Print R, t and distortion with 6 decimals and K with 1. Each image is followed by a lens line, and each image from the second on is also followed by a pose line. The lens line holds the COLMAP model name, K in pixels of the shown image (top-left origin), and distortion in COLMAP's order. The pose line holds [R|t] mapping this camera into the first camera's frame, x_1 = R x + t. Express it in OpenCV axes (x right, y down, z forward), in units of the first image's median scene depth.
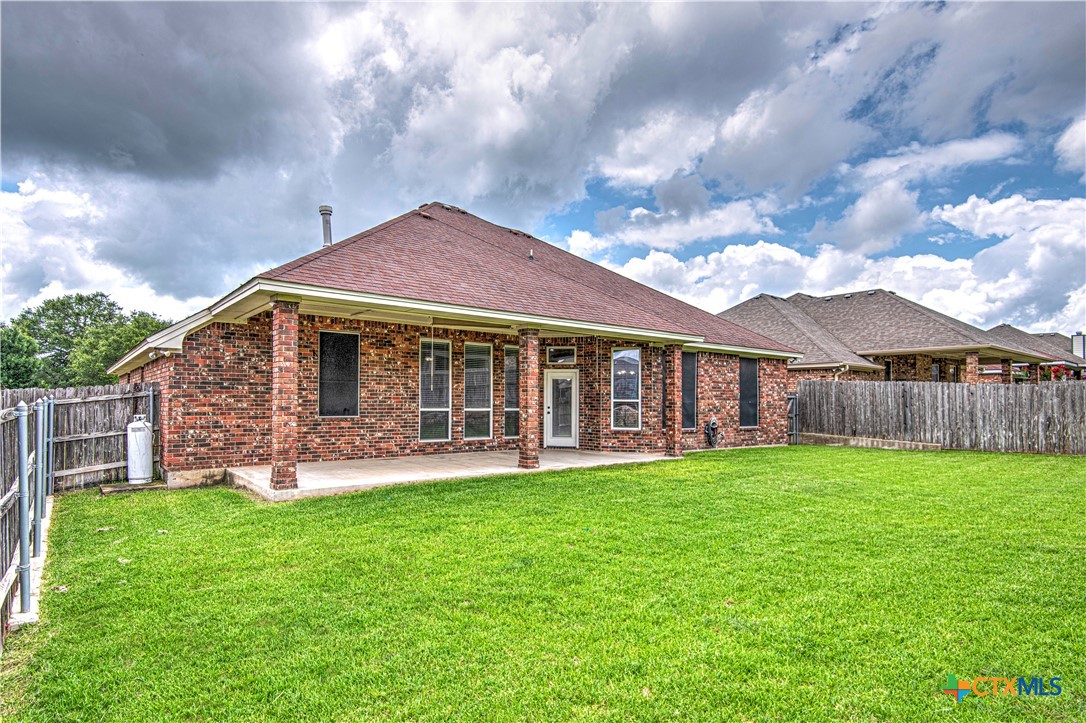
lens RADIAL K [[571.4, 0, 504.8], [0, 571.4, 392.0], [0, 0, 1]] dist [0.044524, -0.031042]
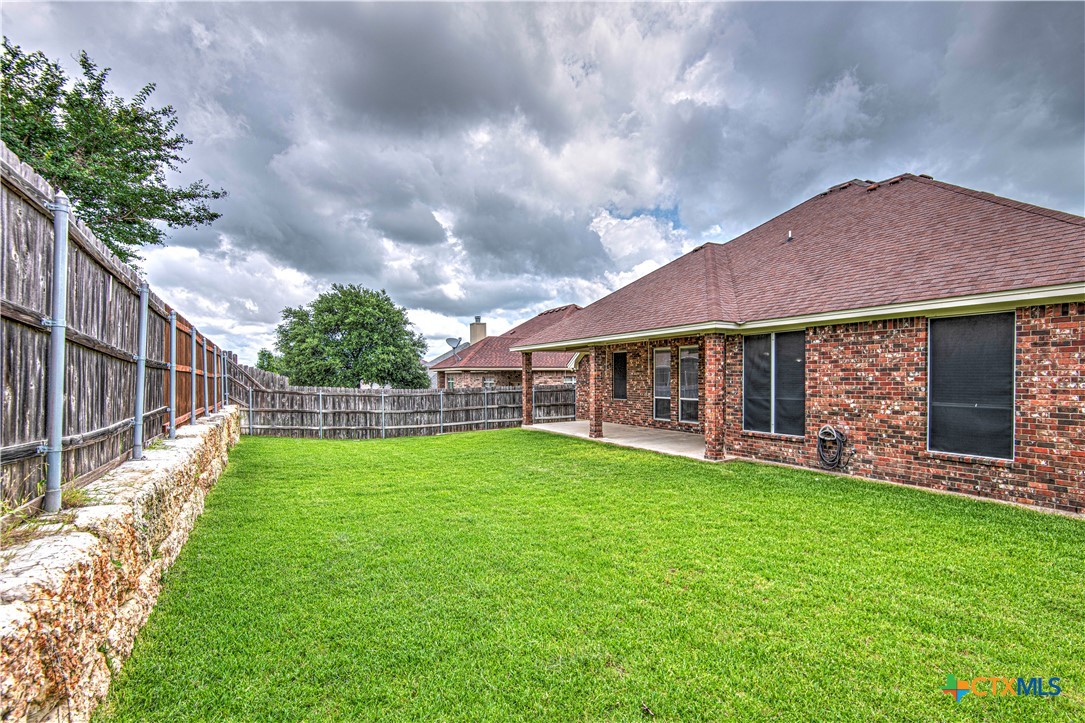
lens RADIAL K [[504.5, 0, 542.4], [0, 504.5, 383.7], [0, 0, 1]] dist [0.032335, -0.018442]
pose [[-0.140758, 0.002967, -0.990040, 0.960533], [0.024076, 0.999710, -0.000427, -0.009942], [0.989751, -0.023897, -0.140788, 0.738959]]
